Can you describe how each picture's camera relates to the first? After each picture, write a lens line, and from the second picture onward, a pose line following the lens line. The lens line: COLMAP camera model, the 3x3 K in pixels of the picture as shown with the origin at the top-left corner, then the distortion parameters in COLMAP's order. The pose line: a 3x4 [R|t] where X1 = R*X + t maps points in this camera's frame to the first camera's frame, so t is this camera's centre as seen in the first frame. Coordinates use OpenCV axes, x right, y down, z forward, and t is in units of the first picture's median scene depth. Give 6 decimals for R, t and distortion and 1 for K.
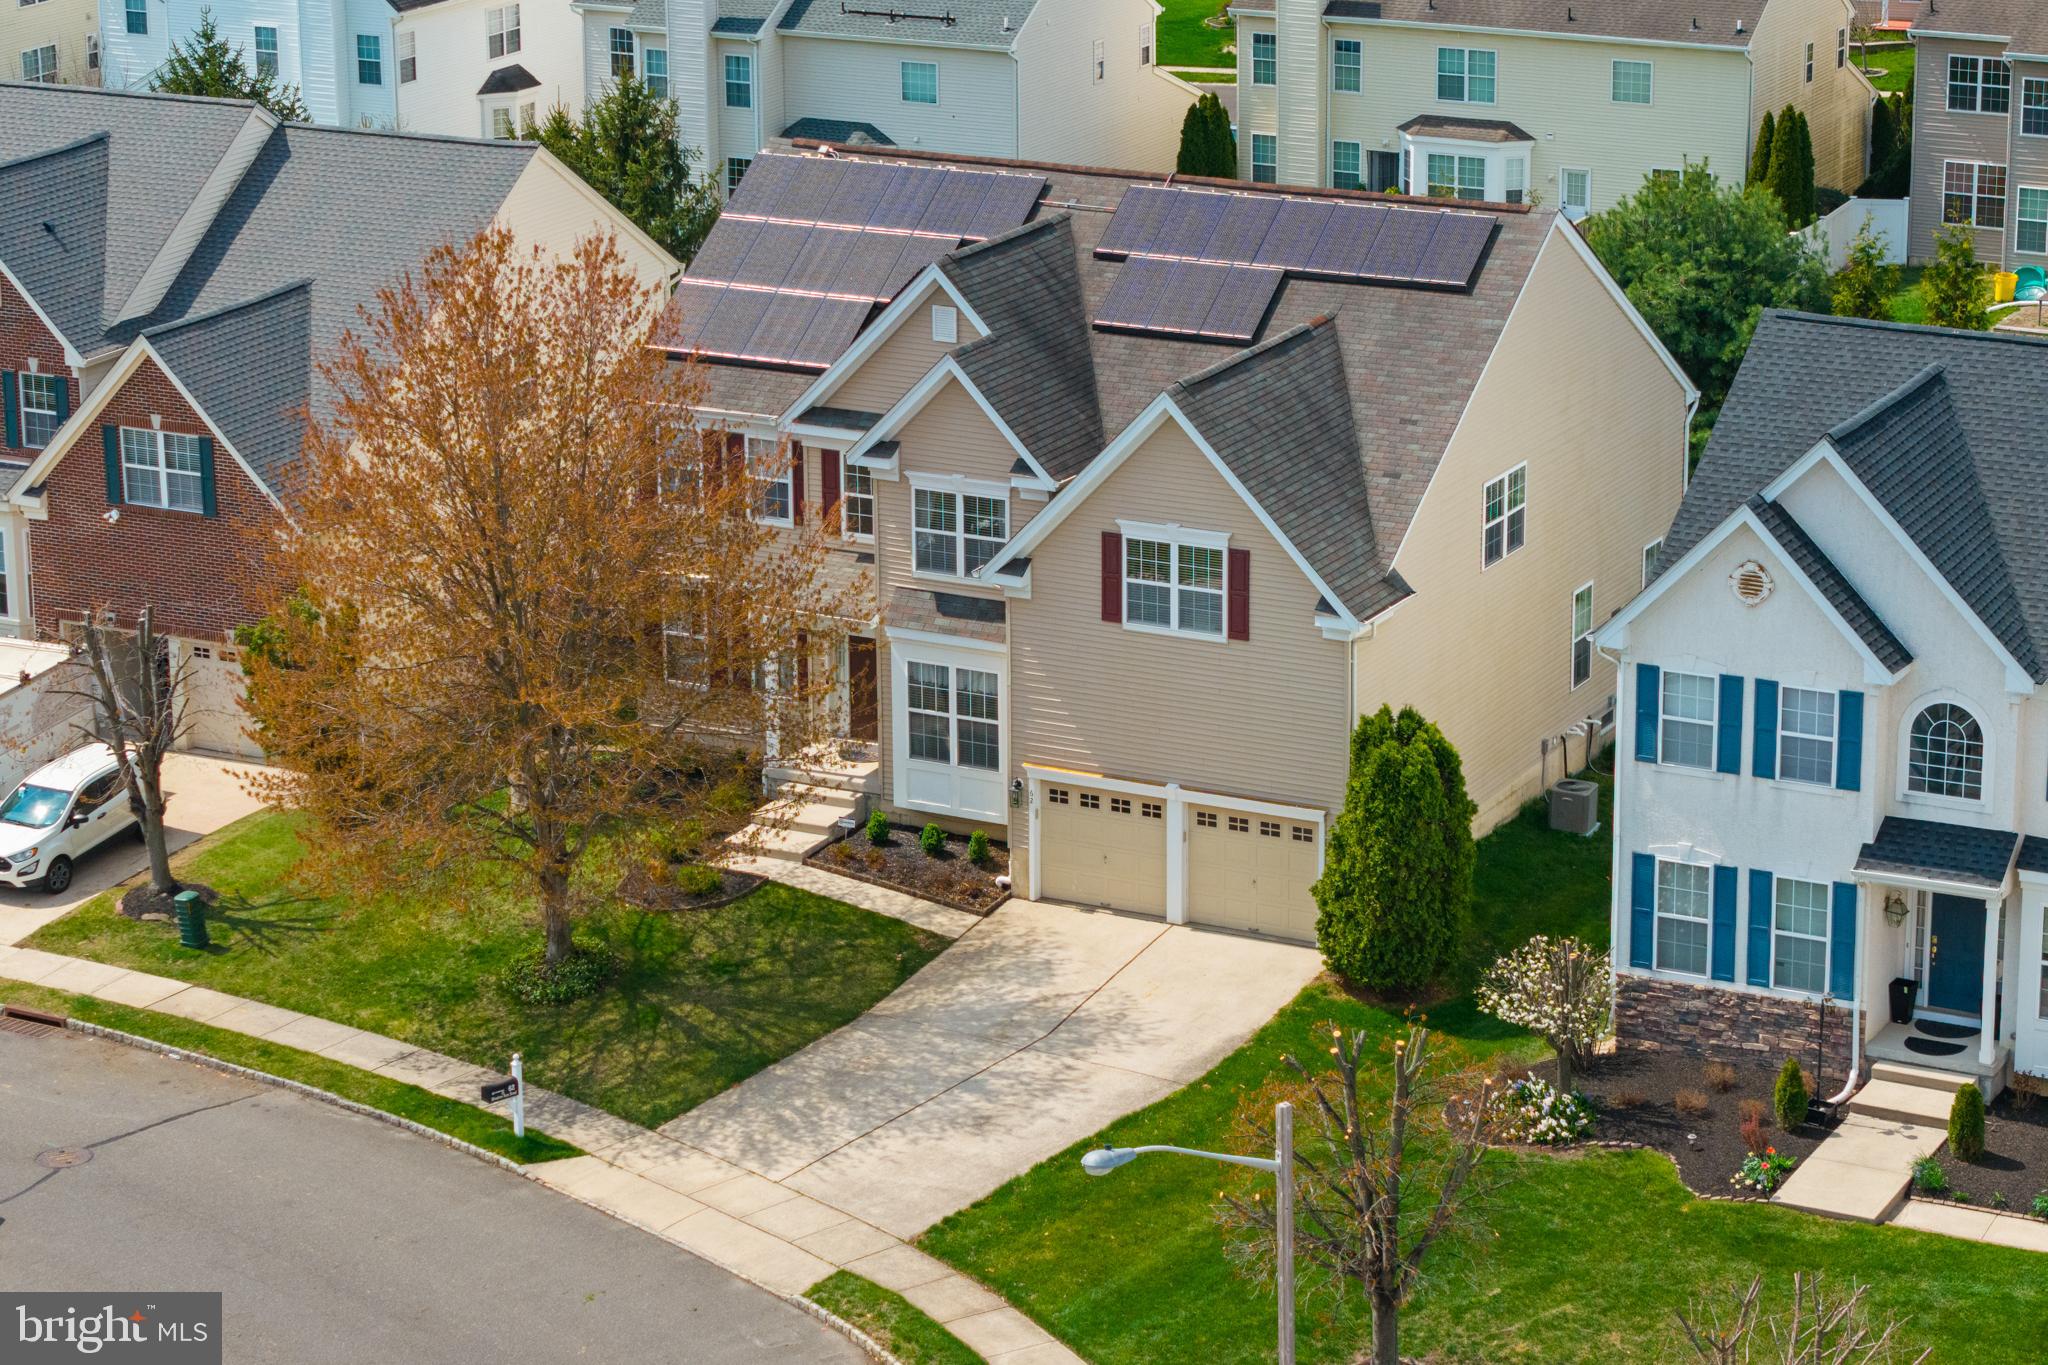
lens RADIAL K [[5001.5, 0, 980.3], [0, 5001.5, 680.6], [0, 0, 1]] dist [0.026416, -0.301243]
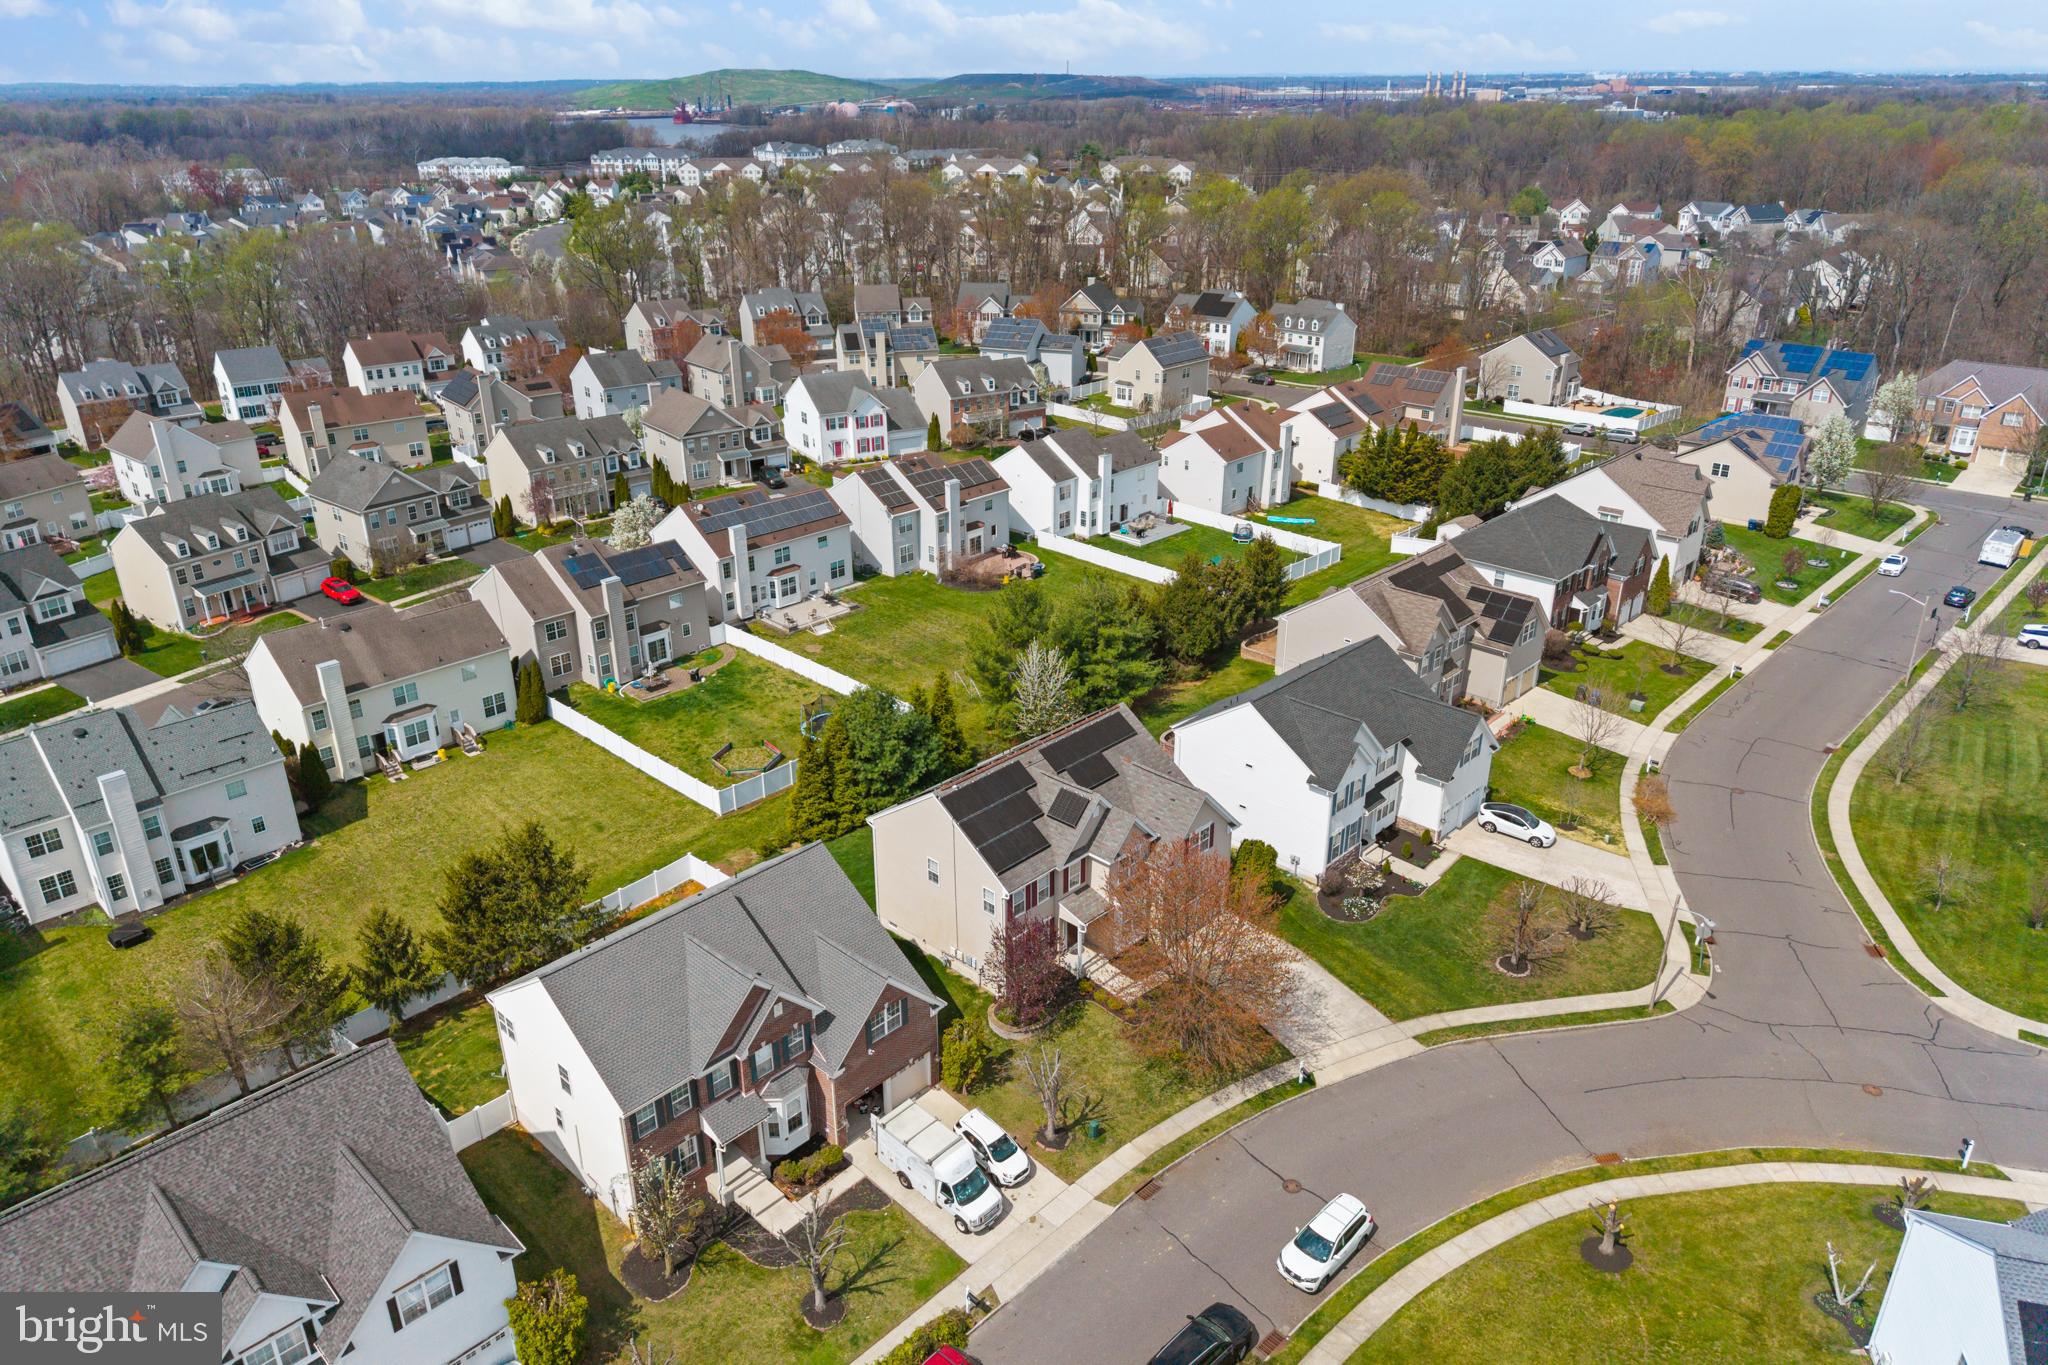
lens RADIAL K [[1347.0, 0, 1004.7], [0, 1347.0, 683.7], [0, 0, 1]] dist [0.082189, -0.116914]
pose [[0.278396, -0.380162, 0.882028, -0.766172], [0.285354, 0.909605, 0.301981, -0.431804], [-0.917098, 0.167620, 0.361711, 0.757791]]
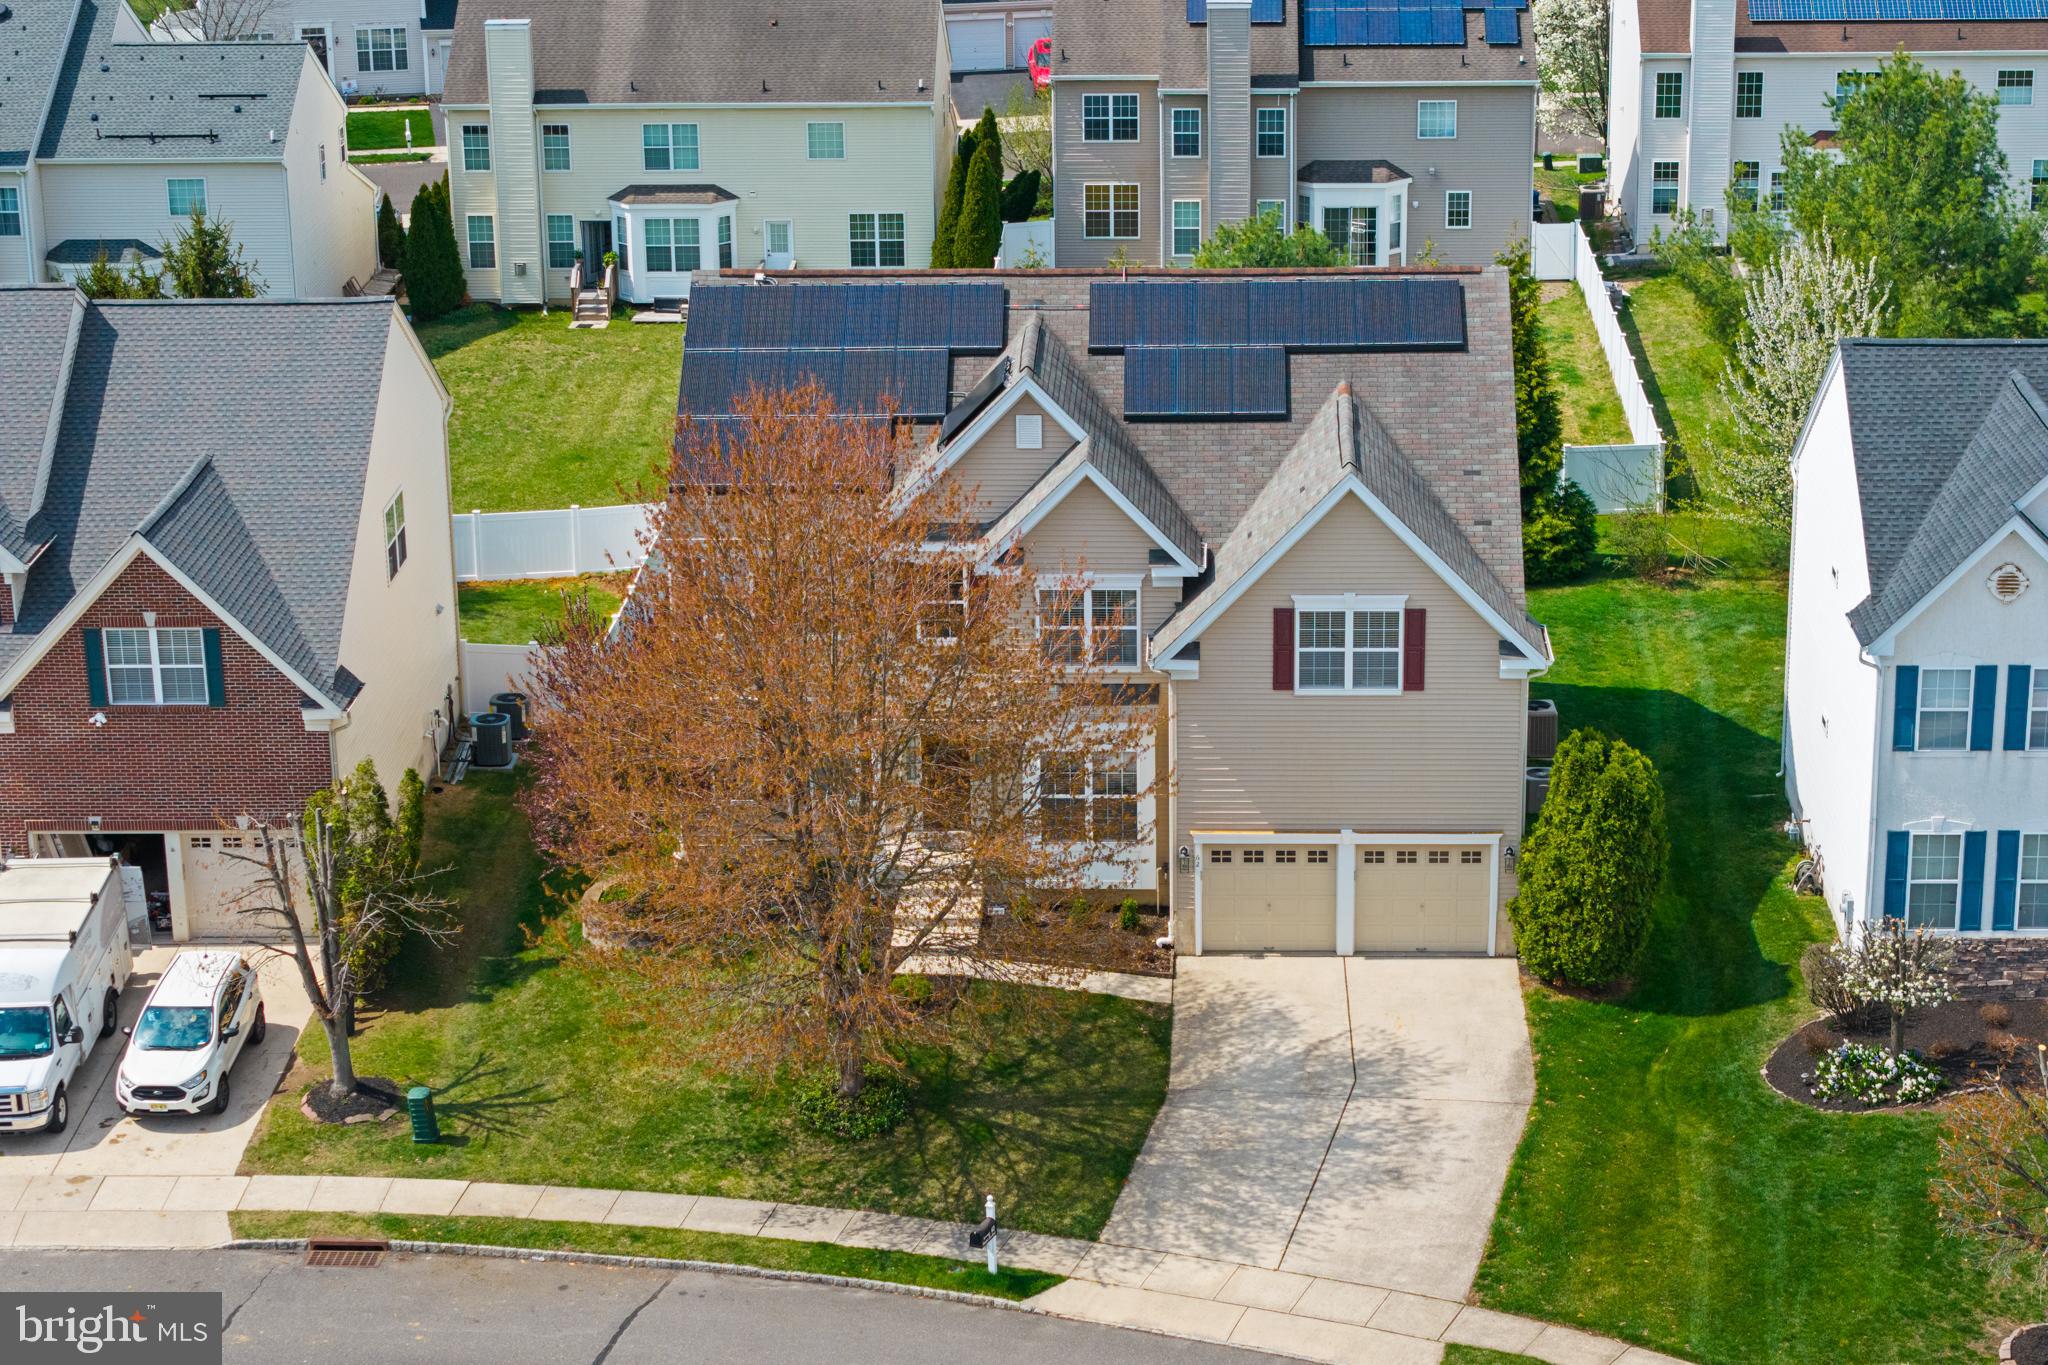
lens RADIAL K [[4070.7, 0, 1024.0], [0, 4070.7, 682.5], [0, 0, 1]] dist [-0.018591, 0.151956]
pose [[0.901355, -0.139865, 0.409873, -0.381854], [0.129820, 0.990152, 0.052392, -0.066298], [-0.413165, 0.005986, 0.910636, 0.222896]]
